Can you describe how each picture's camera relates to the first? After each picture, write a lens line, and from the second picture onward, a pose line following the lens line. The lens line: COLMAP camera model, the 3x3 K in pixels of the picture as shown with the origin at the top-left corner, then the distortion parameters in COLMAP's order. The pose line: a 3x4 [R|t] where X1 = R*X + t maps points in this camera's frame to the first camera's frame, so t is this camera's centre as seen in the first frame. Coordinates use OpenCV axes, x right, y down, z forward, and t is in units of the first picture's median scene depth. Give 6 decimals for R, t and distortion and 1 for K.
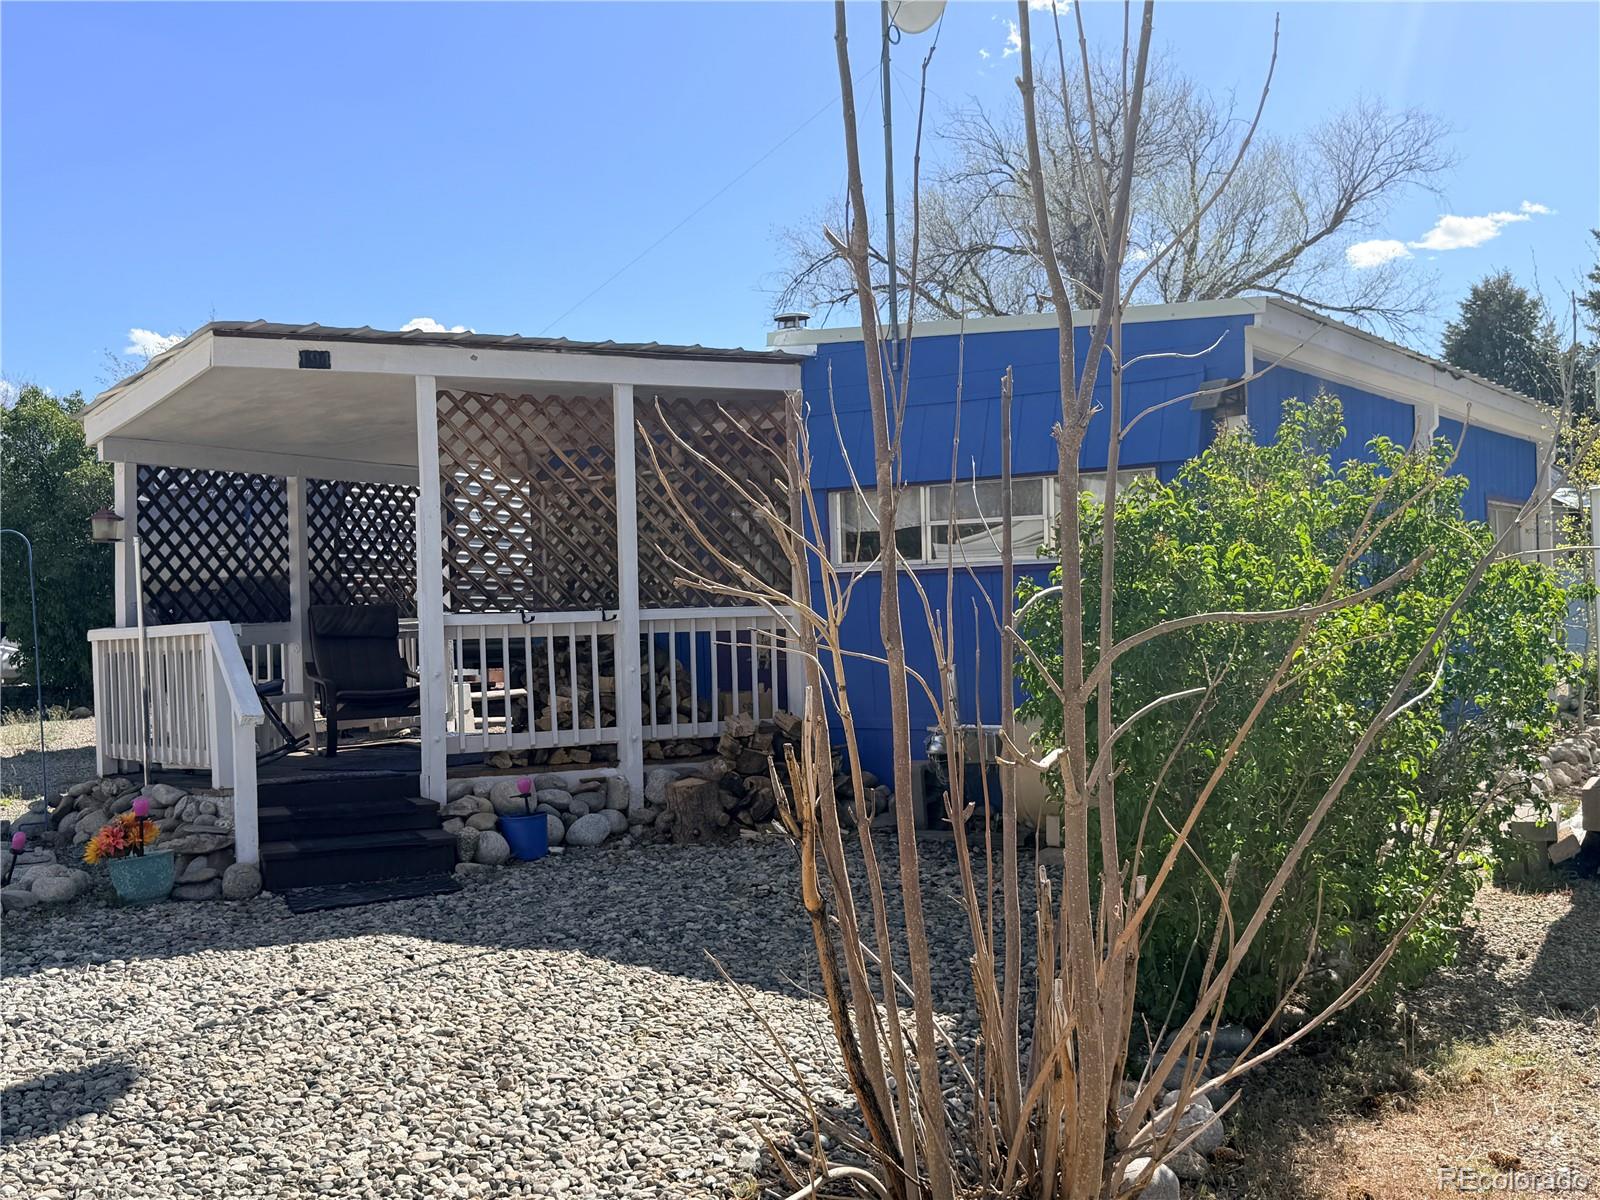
lens RADIAL K [[1724.3, 0, 800.0], [0, 1724.3, 600.0], [0, 0, 1]] dist [0.048529, -0.012214]
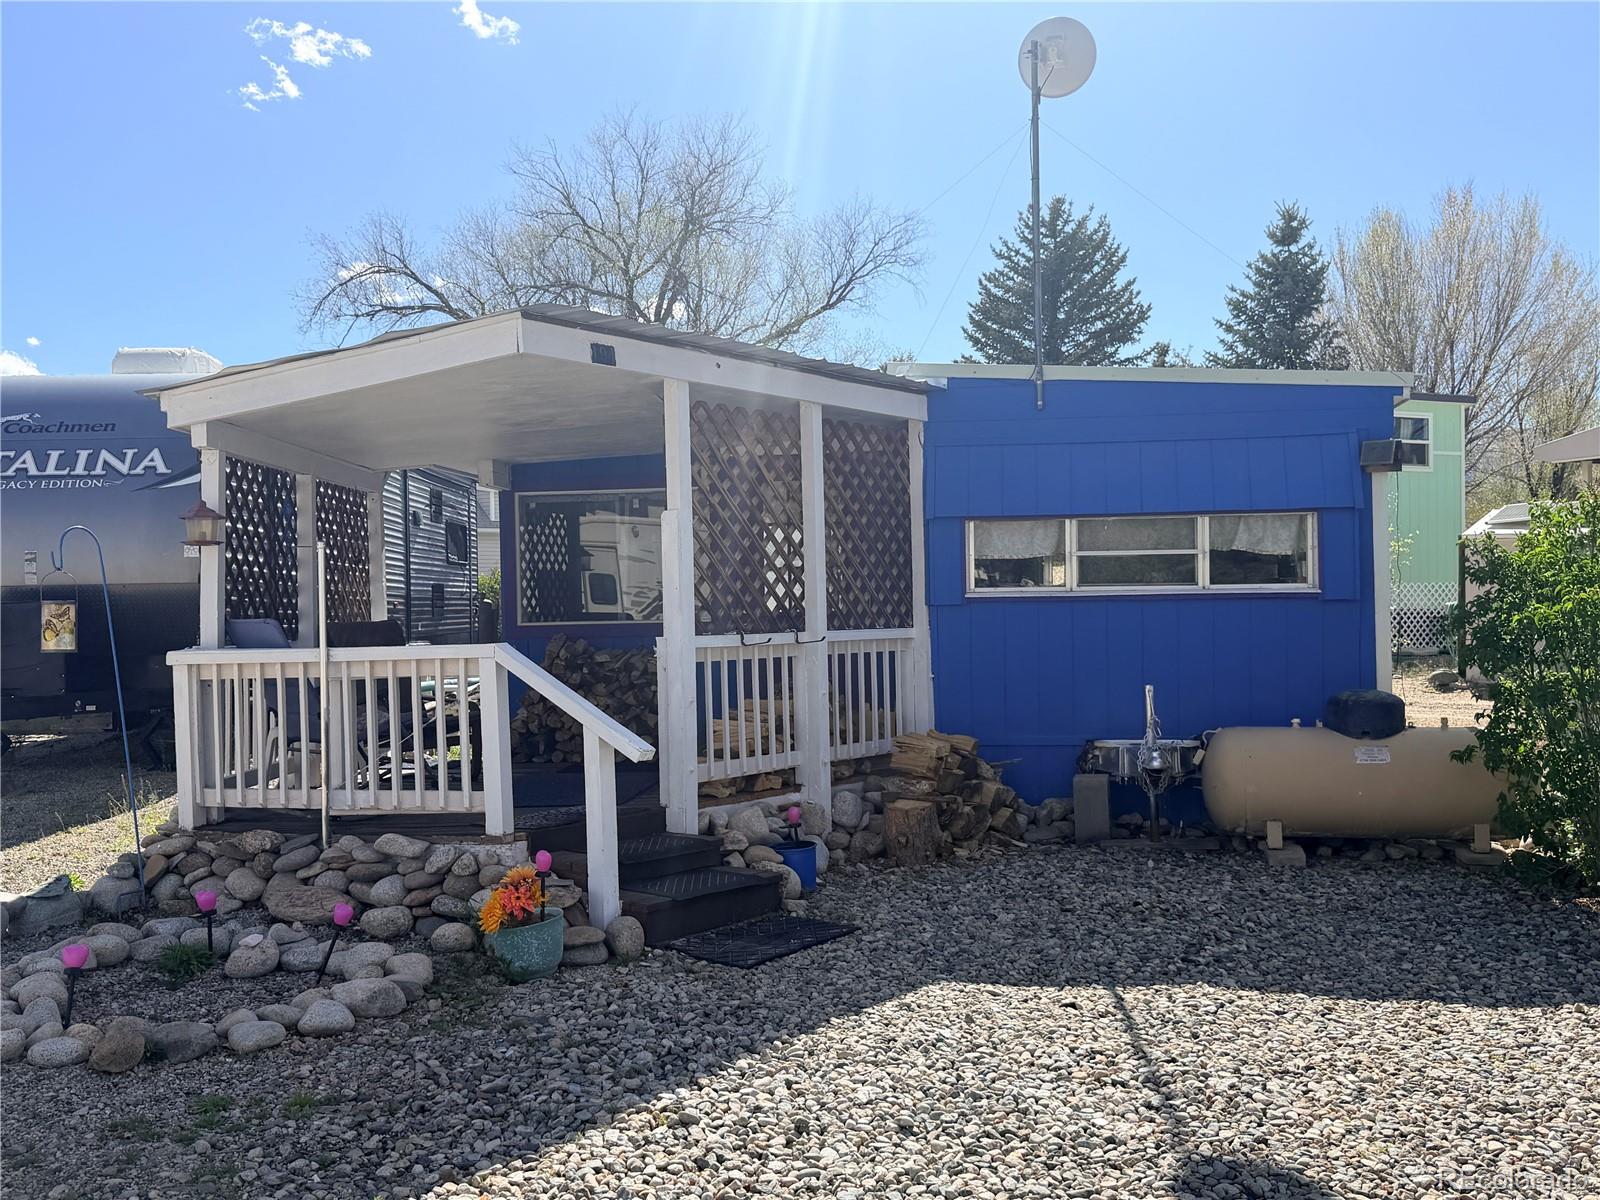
lens RADIAL K [[1546.8, 0, 800.0], [0, 1546.8, 600.0], [0, 0, 1]] dist [0.016670, 0.009973]
pose [[0.878490, 0.013812, 0.477560, -0.535124], [-0.010370, 0.999898, -0.009842, -0.003325], [-0.477647, 0.003694, 0.878544, 0.224680]]
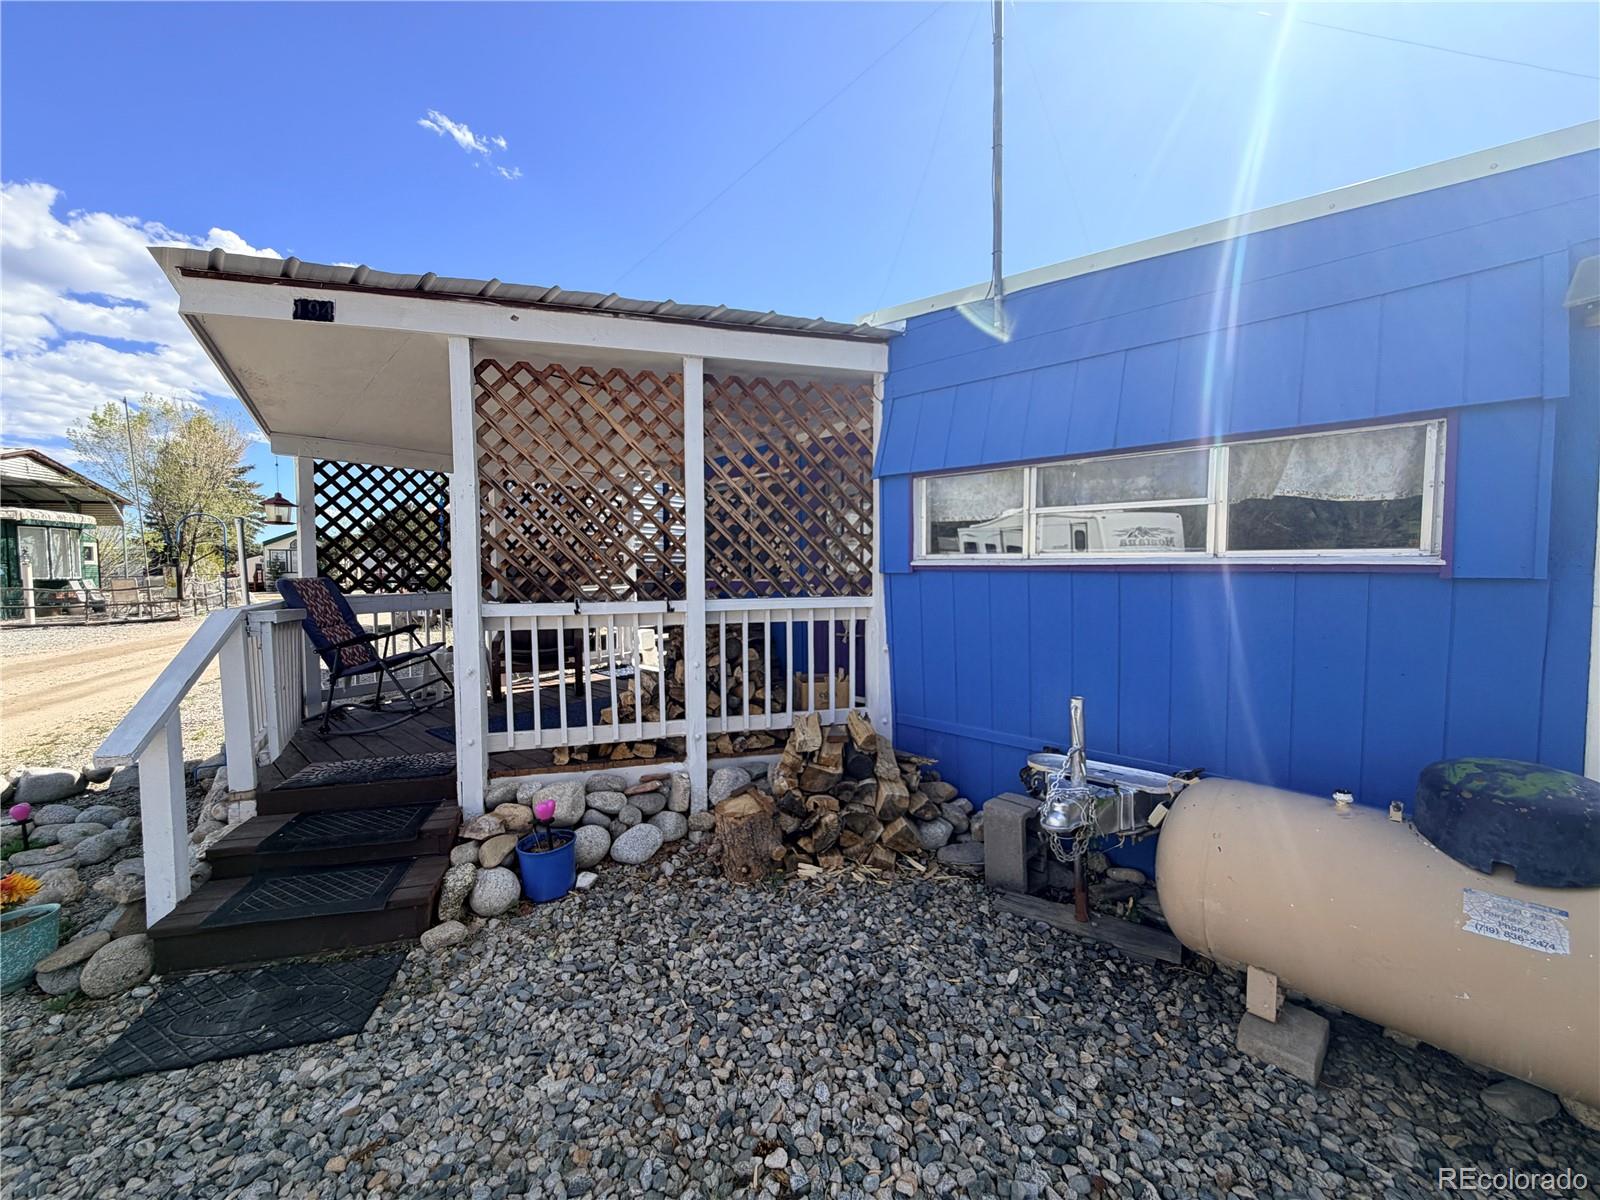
lens RADIAL K [[664.3, 0, 801.0], [0, 664.3, 598.9], [0, 0, 1]] dist [-0.000827, 0.000338]
pose [[0.990565, 0.026572, -0.134443, 0.007275], [-0.018107, 0.997798, 0.063802, -0.019596], [0.135843, -0.060766, 0.988865, 0.650080]]
